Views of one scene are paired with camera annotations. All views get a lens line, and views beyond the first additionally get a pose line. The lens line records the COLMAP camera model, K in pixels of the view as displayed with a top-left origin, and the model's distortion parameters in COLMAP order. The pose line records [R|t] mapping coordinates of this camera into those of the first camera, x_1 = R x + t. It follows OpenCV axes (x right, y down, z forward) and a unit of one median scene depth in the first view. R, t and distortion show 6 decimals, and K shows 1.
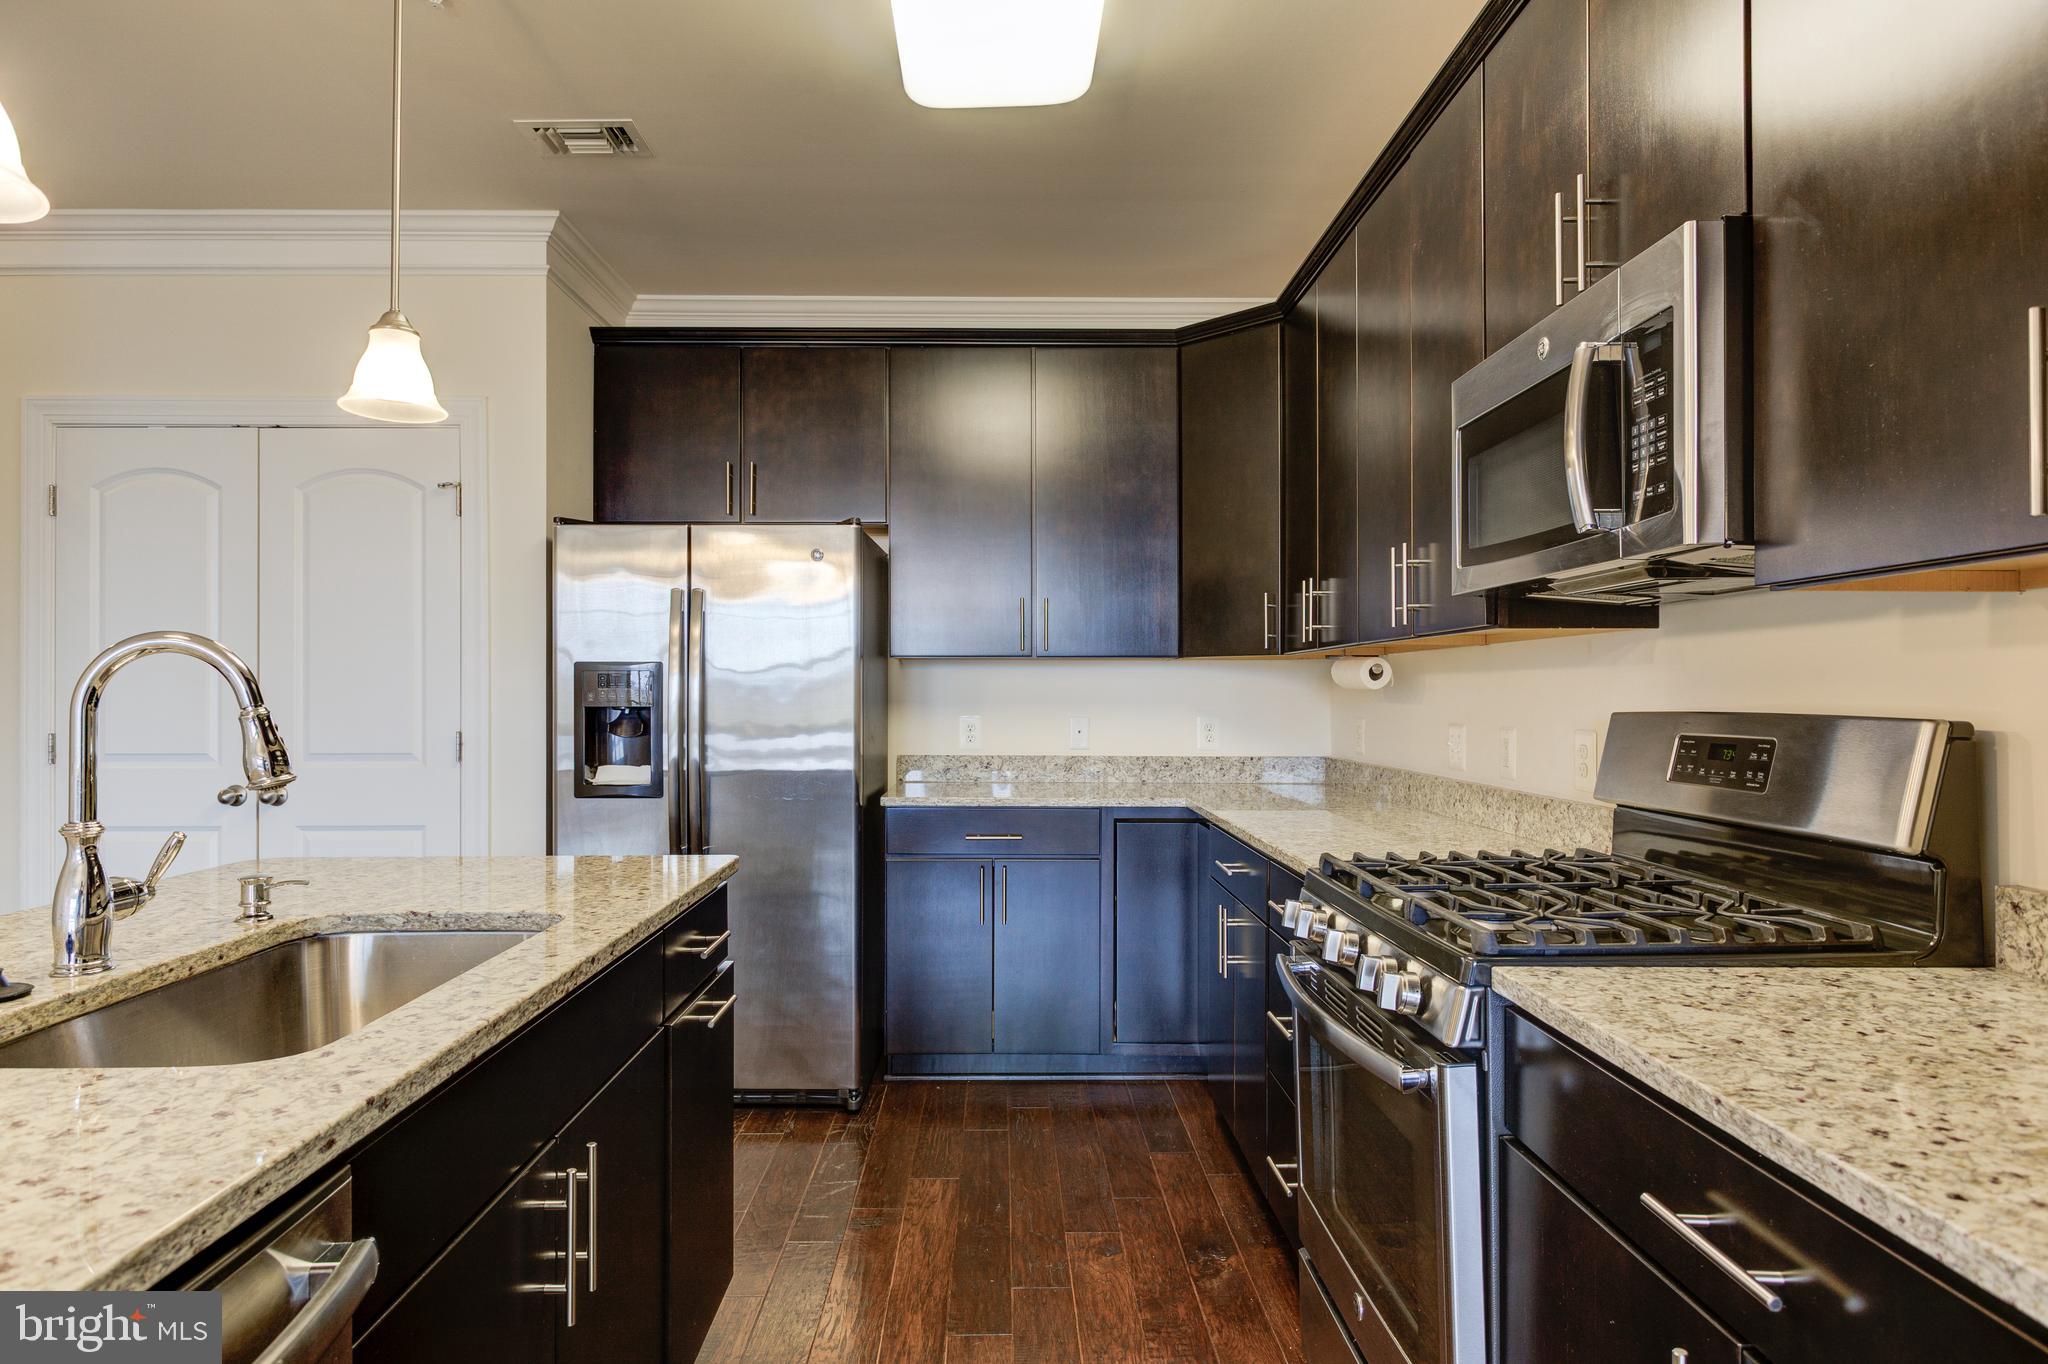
lens RADIAL K [[1168.0, 0, 1013.8], [0, 1168.0, 680.9], [0, 0, 1]] dist [-0.002570, -0.000851]
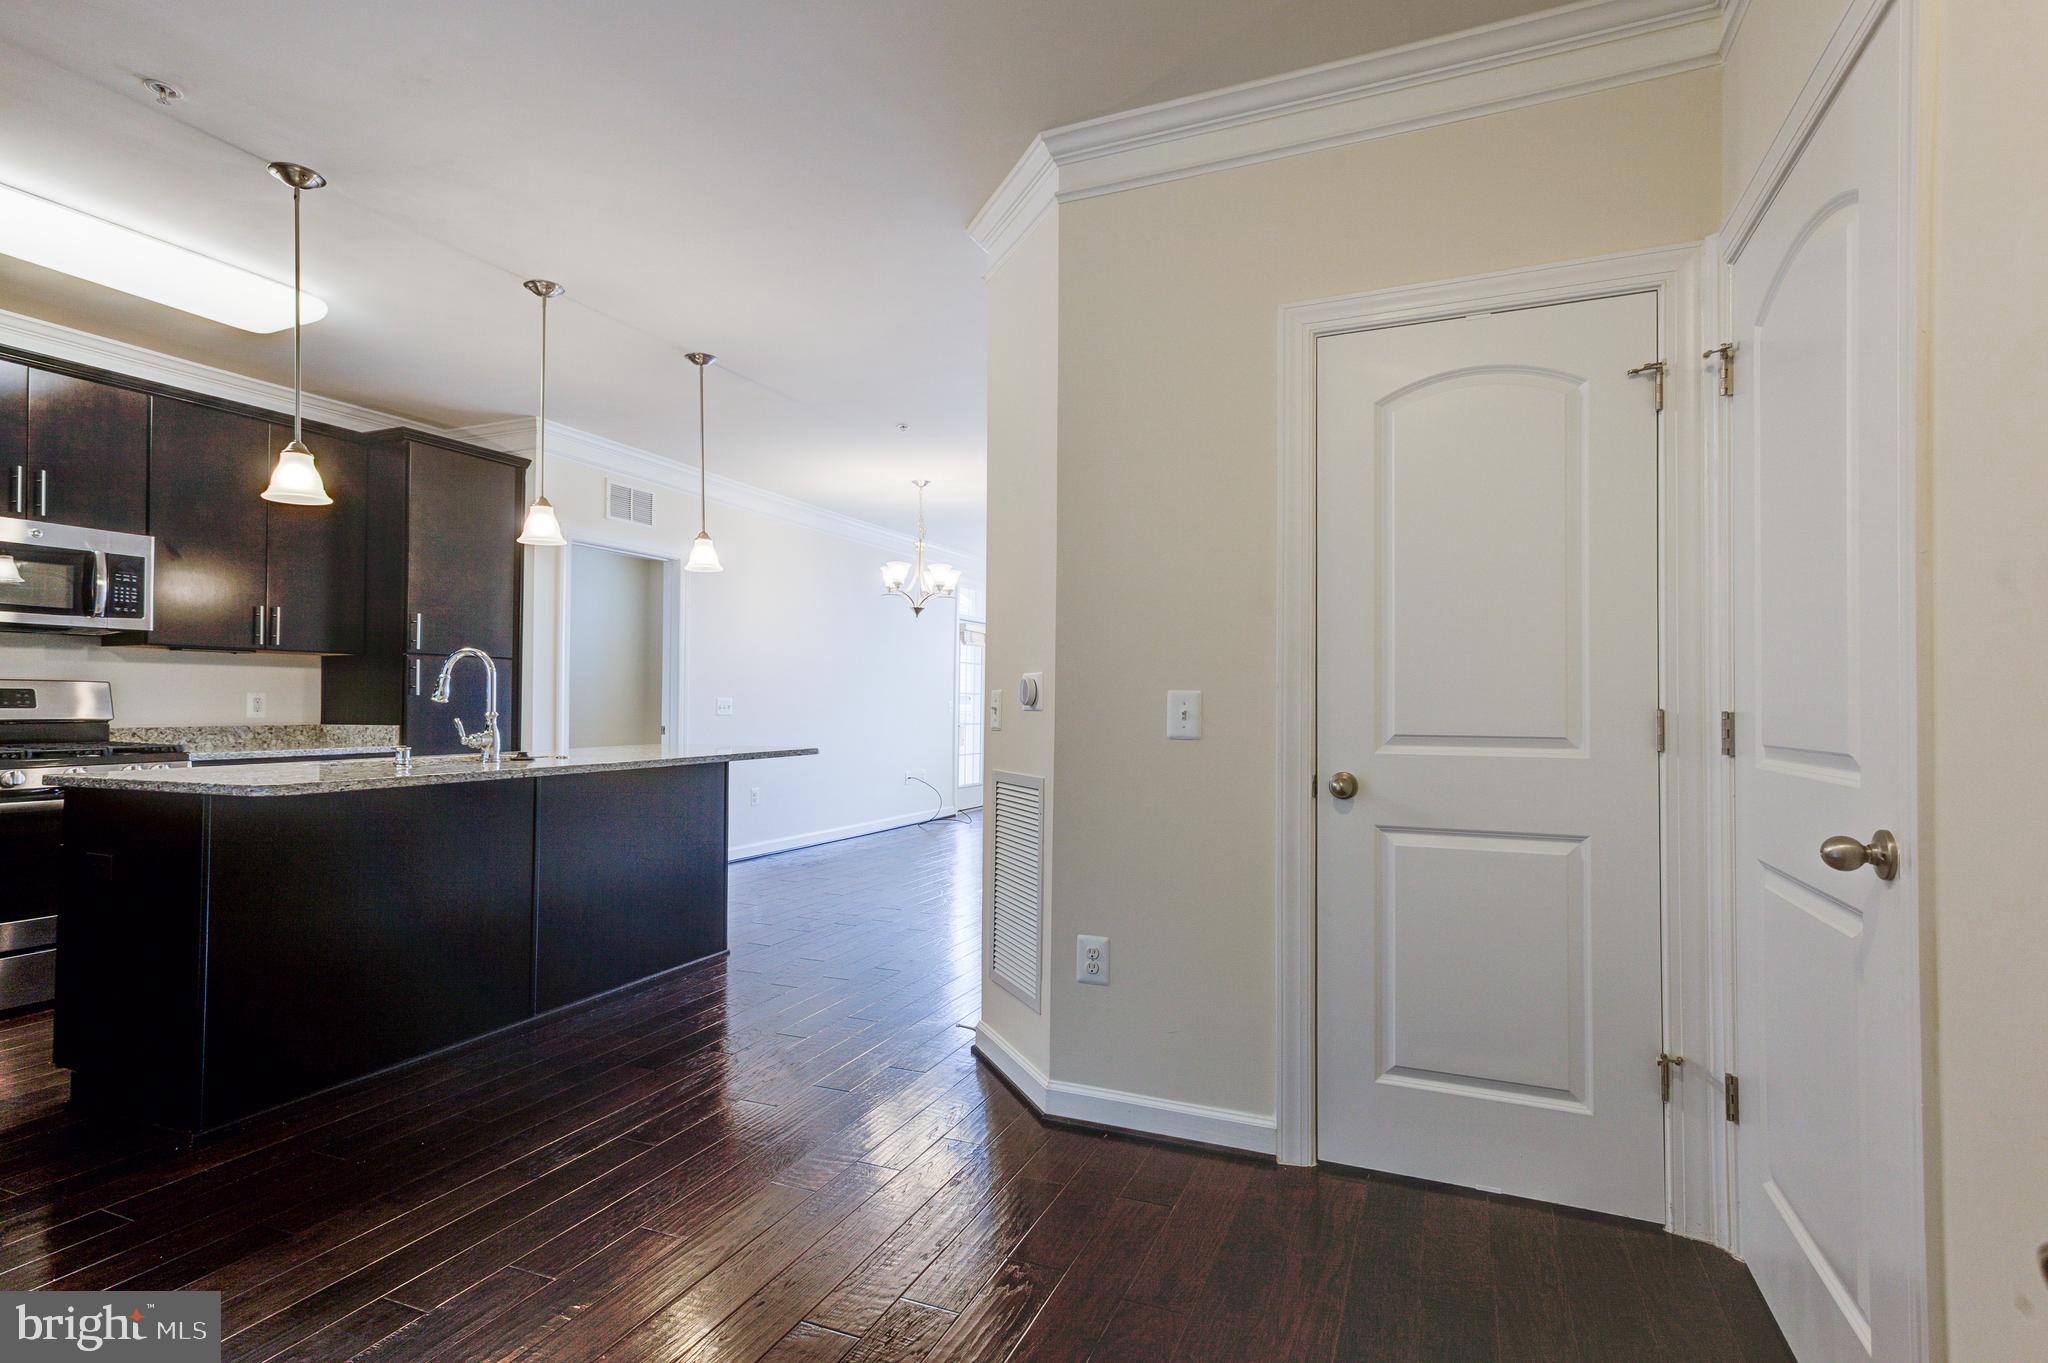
lens RADIAL K [[1015.9, 0, 1035.2], [0, 1015.9, 683.0], [0, 0, 1]] dist [0.025961, -0.000021]
pose [[-0.917425, 0.004925, 0.397879, -1.384931], [-0.007510, 0.999531, -0.029688, 0.049765], [-0.397839, -0.030225, -0.916957, 1.263883]]
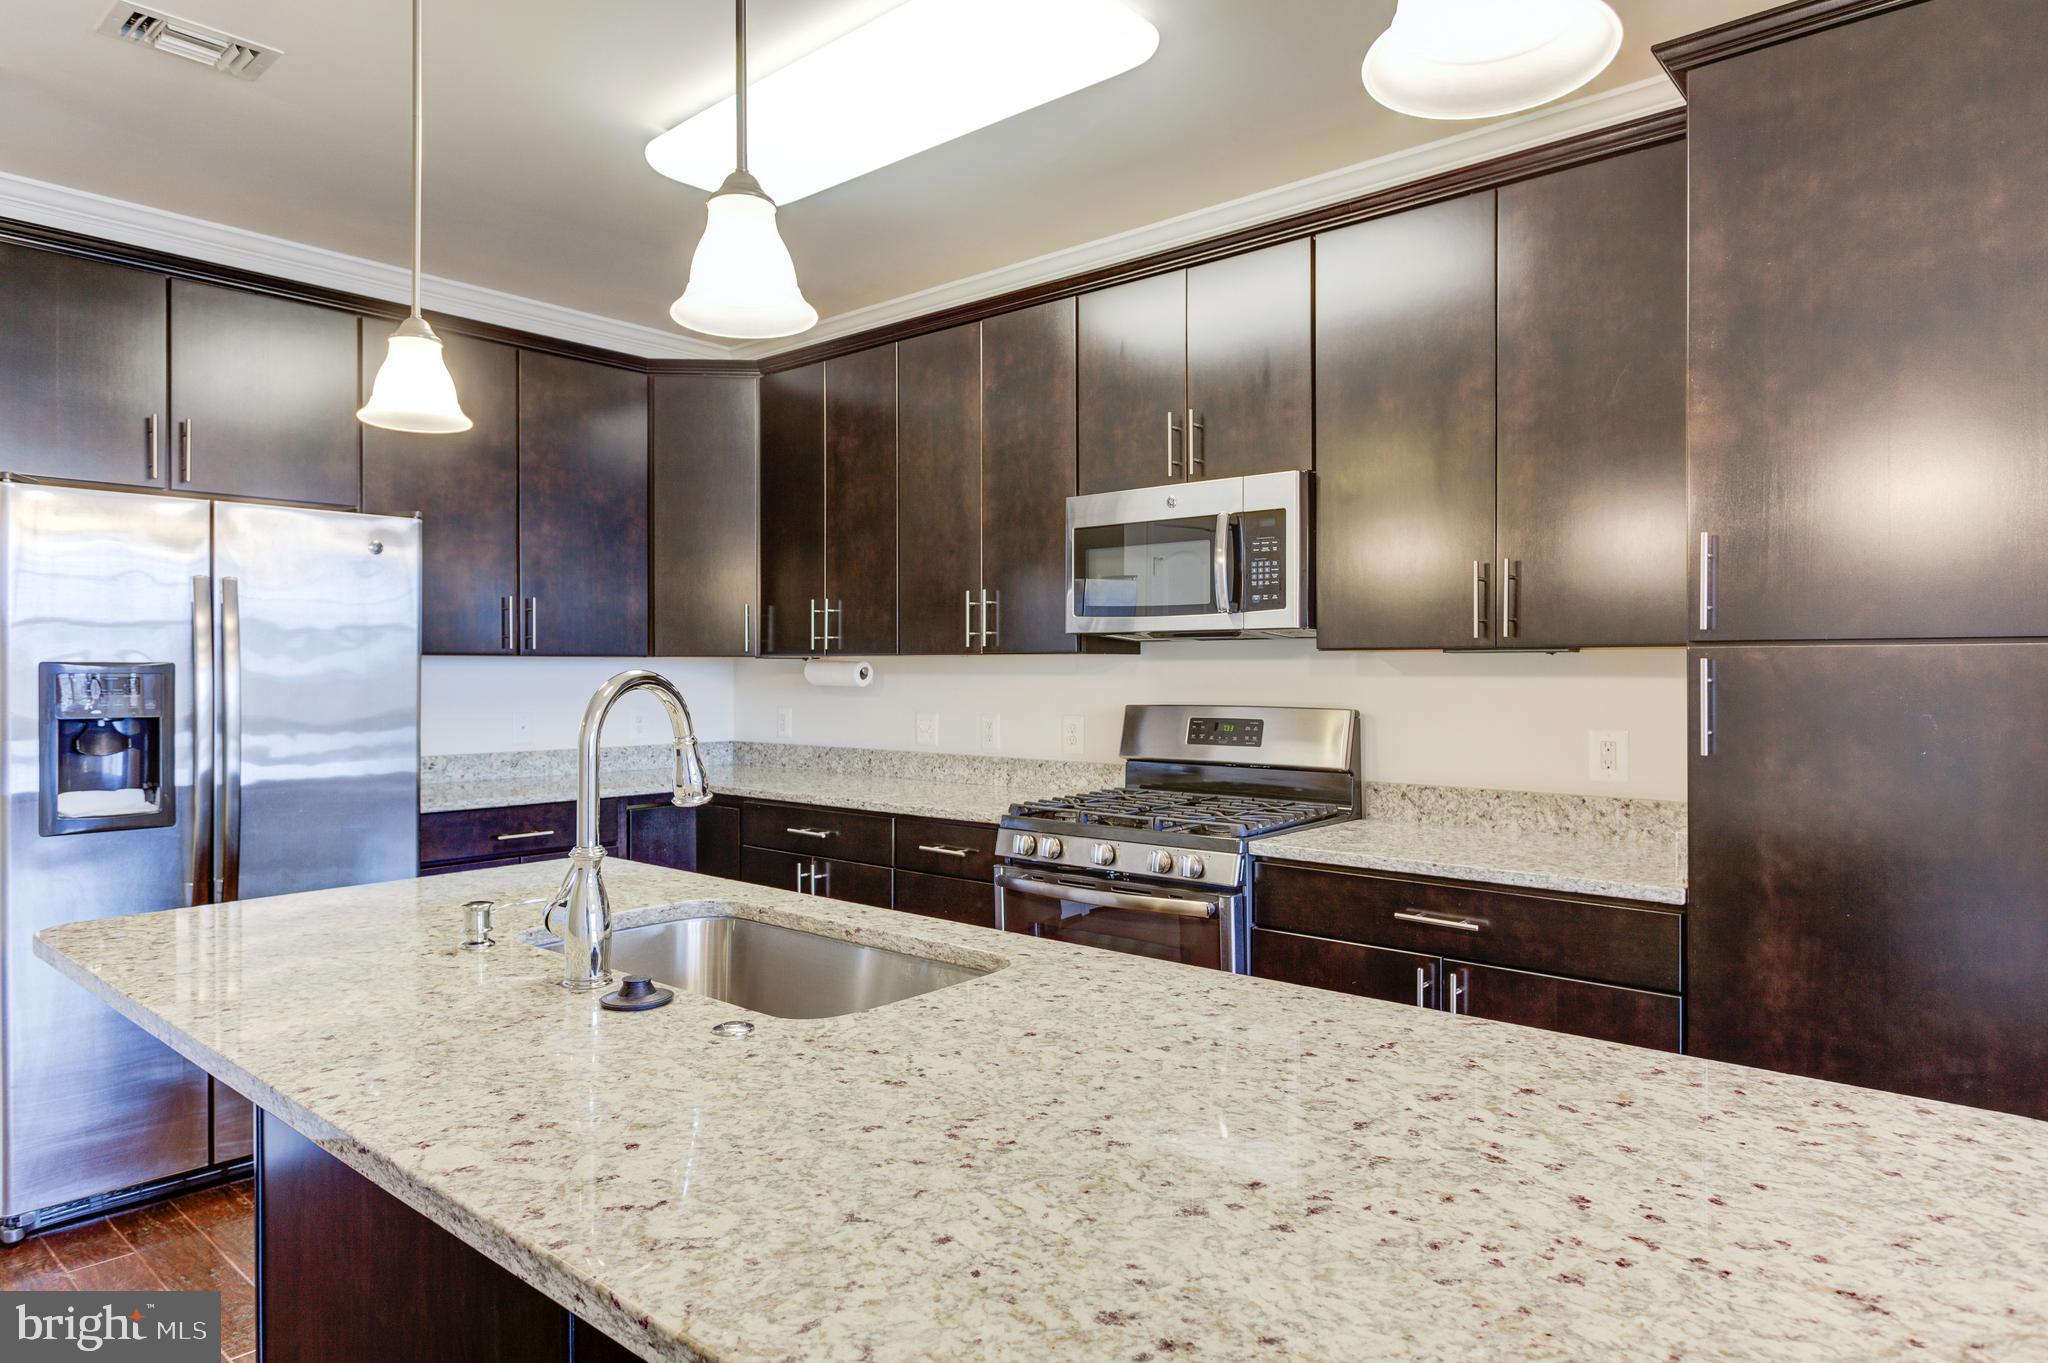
lens RADIAL K [[1184.5, 0, 1044.0], [0, 1184.5, 662.6], [0, 0, 1]] dist [0.001916, -0.001004]
pose [[0.652865, 0.002201, 0.757471, -0.595274], [-0.007451, 0.999966, 0.003516, -0.027008], [-0.757438, -0.007939, 0.652859, -0.013444]]
